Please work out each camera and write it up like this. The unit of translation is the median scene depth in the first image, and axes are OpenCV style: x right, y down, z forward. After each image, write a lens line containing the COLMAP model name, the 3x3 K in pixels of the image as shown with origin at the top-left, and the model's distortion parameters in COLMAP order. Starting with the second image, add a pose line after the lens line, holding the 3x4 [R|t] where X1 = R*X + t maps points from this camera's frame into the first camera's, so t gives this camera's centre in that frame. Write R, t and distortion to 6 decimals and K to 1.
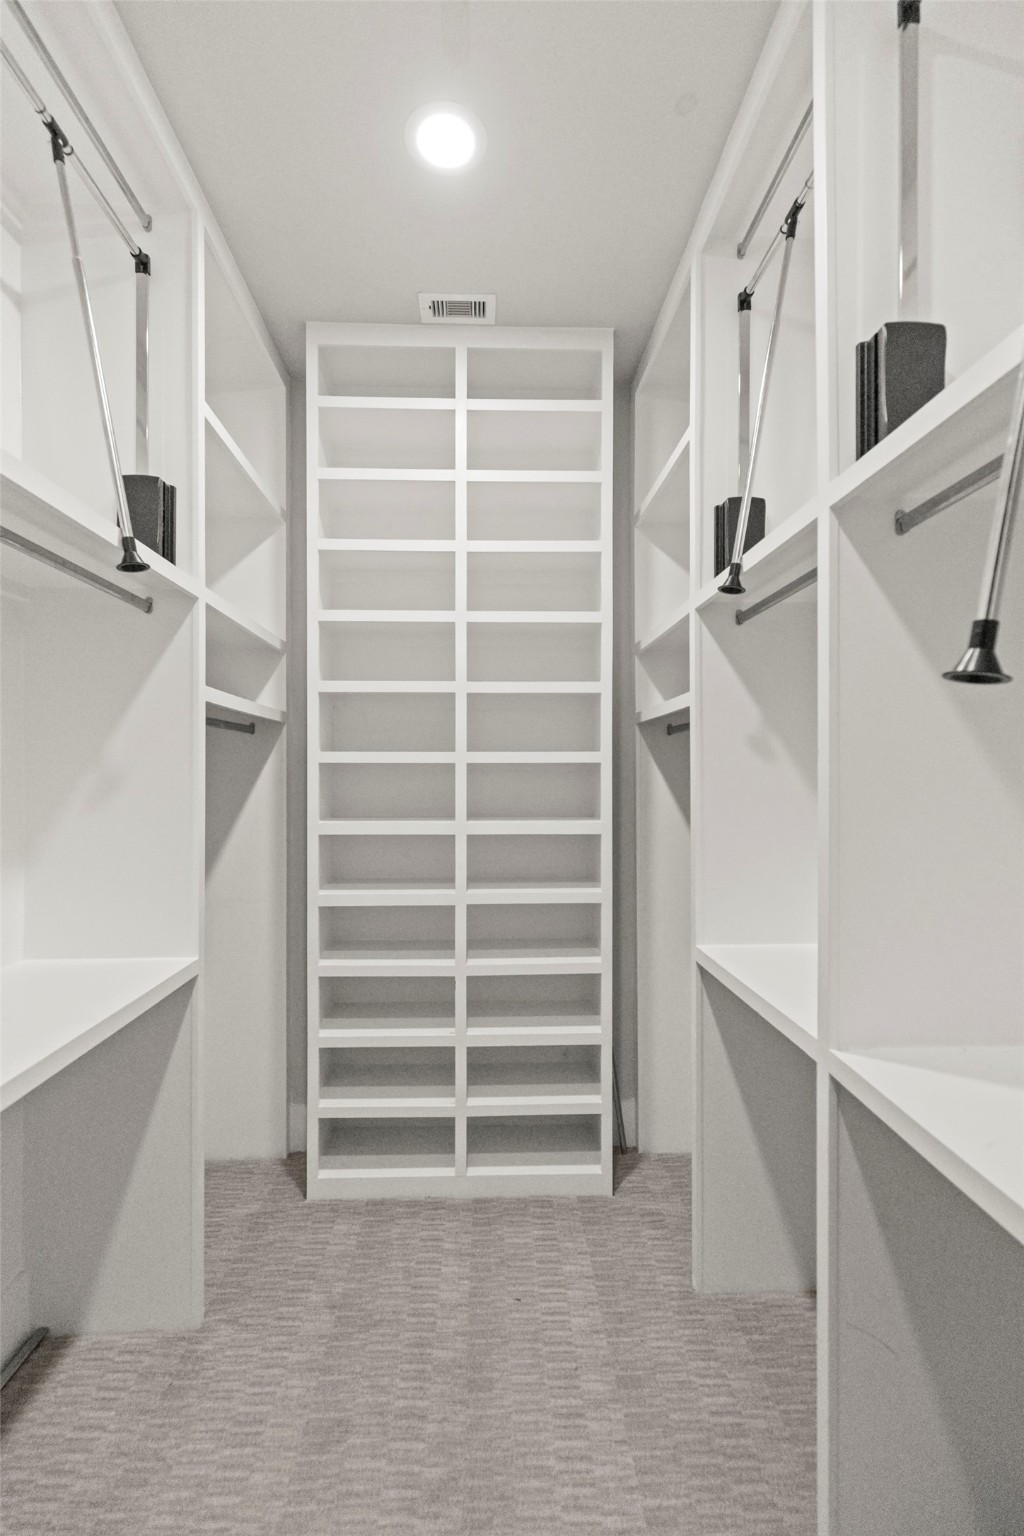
lens RADIAL K [[703.5, 0, 502.2], [0, 703.5, 769.6], [0, 0, 1]] dist [0.001980, -0.000019]
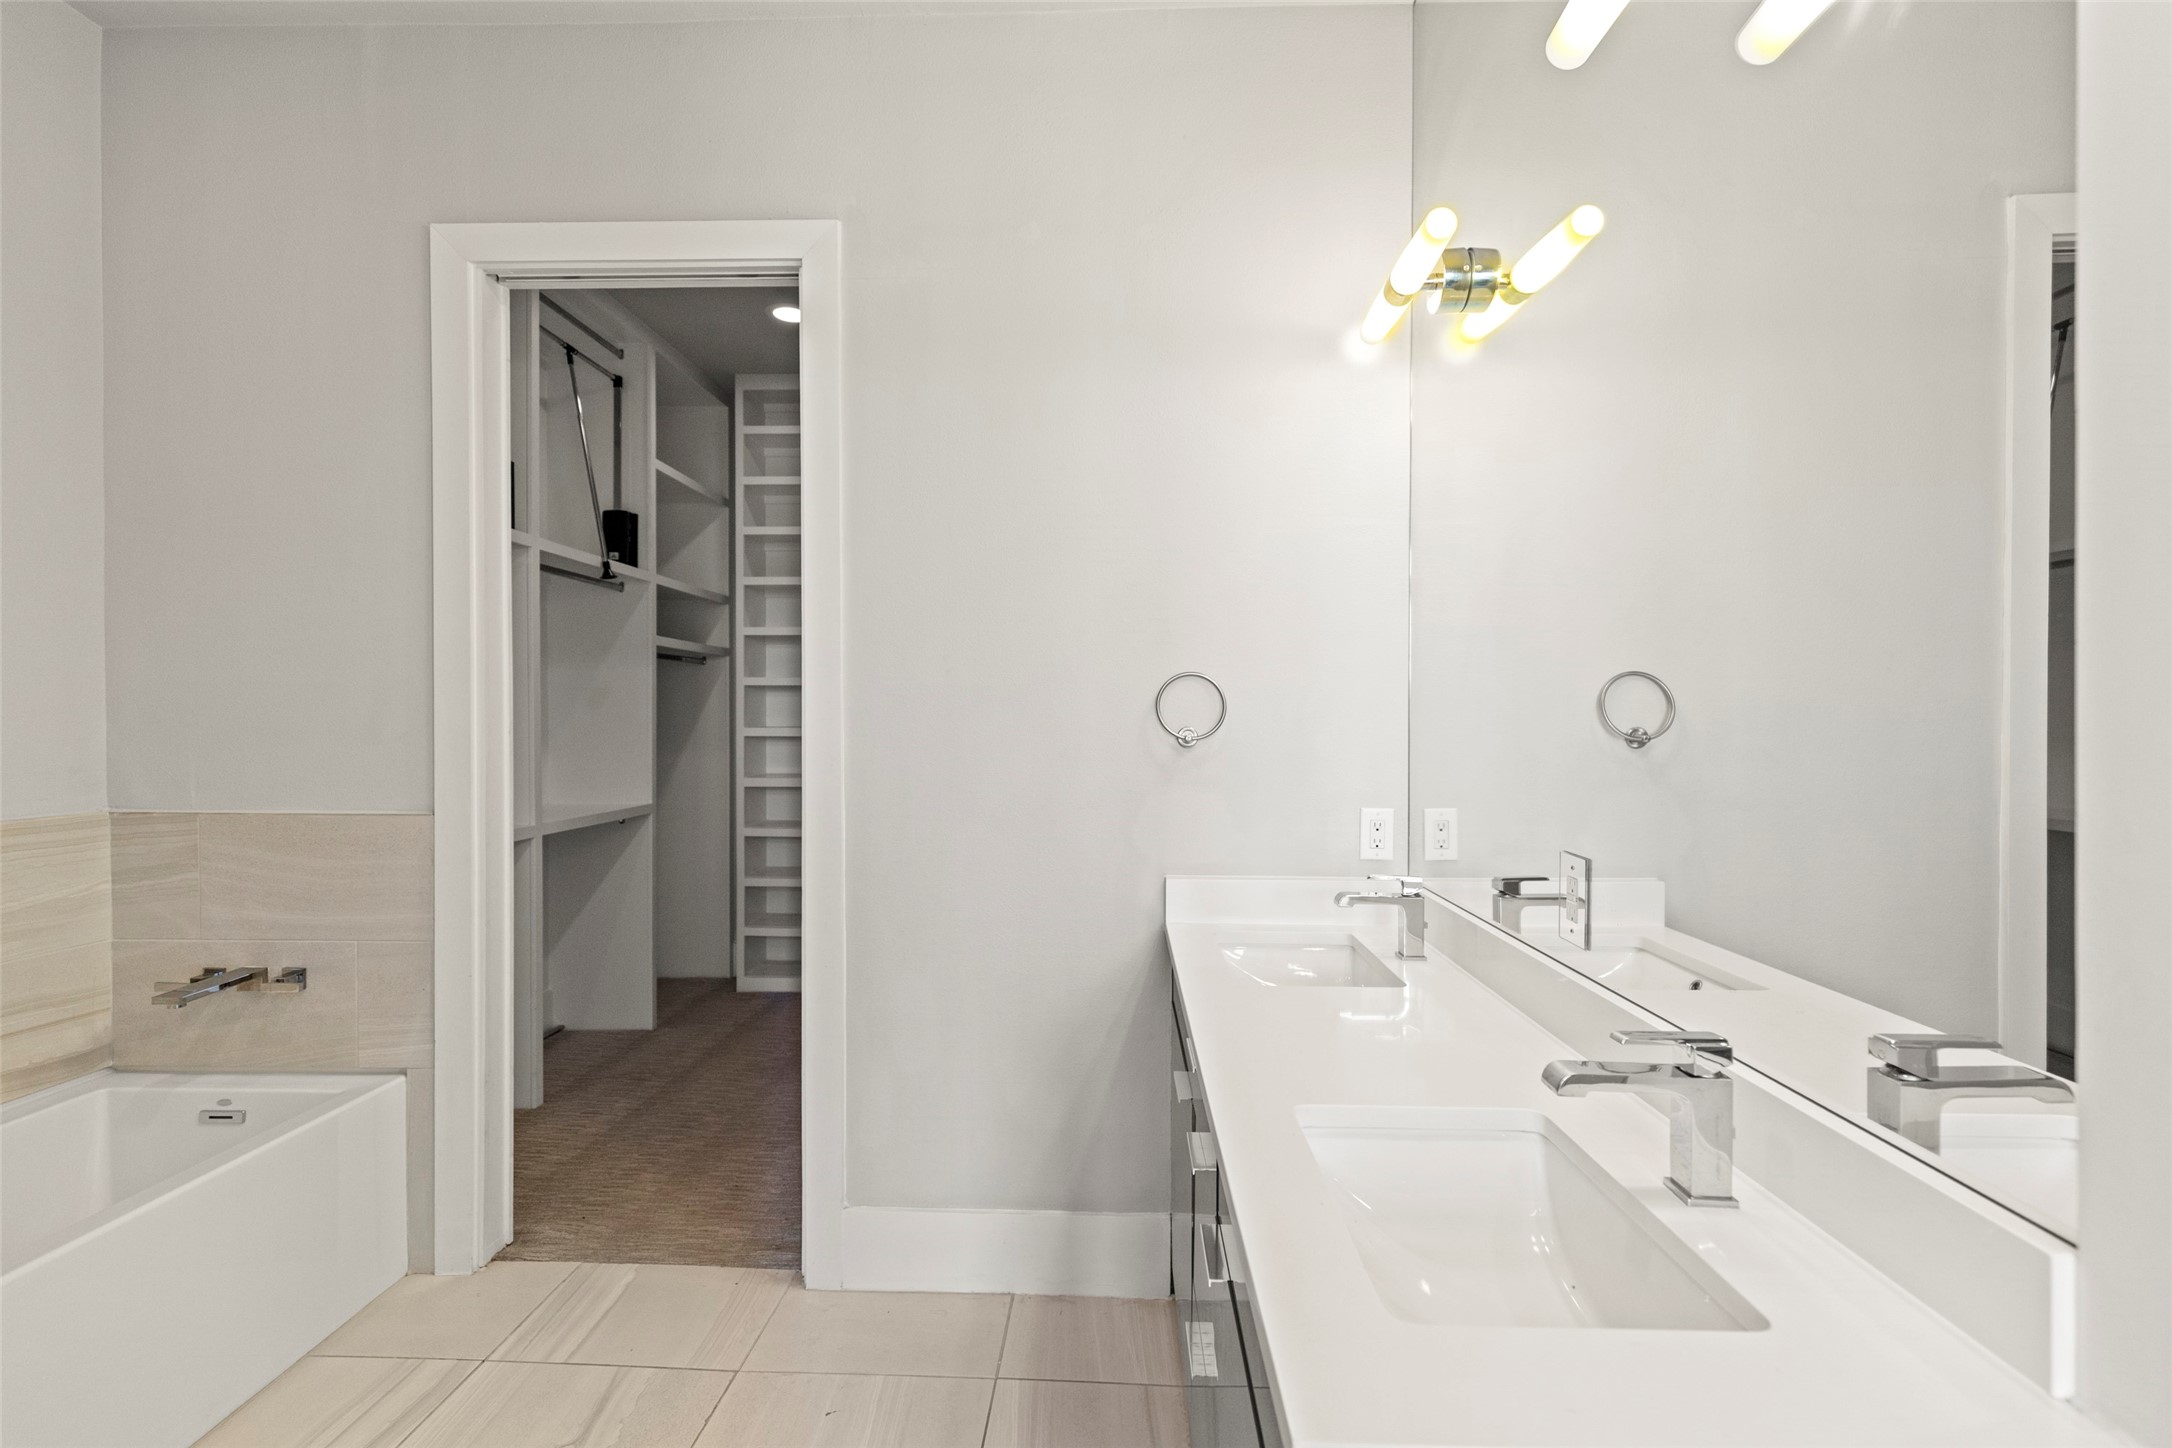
lens RADIAL K [[994.7, 0, 1097.8], [0, 994.7, 719.2], [0, 0, 1]] dist [0.001980, -0.000019]
pose [[0.998347, -0.000117, -0.057474, 0.742716], [0.000205, 0.999999, 0.001538, 0.075234], [0.057474, -0.001547, 0.998346, -1.258460]]
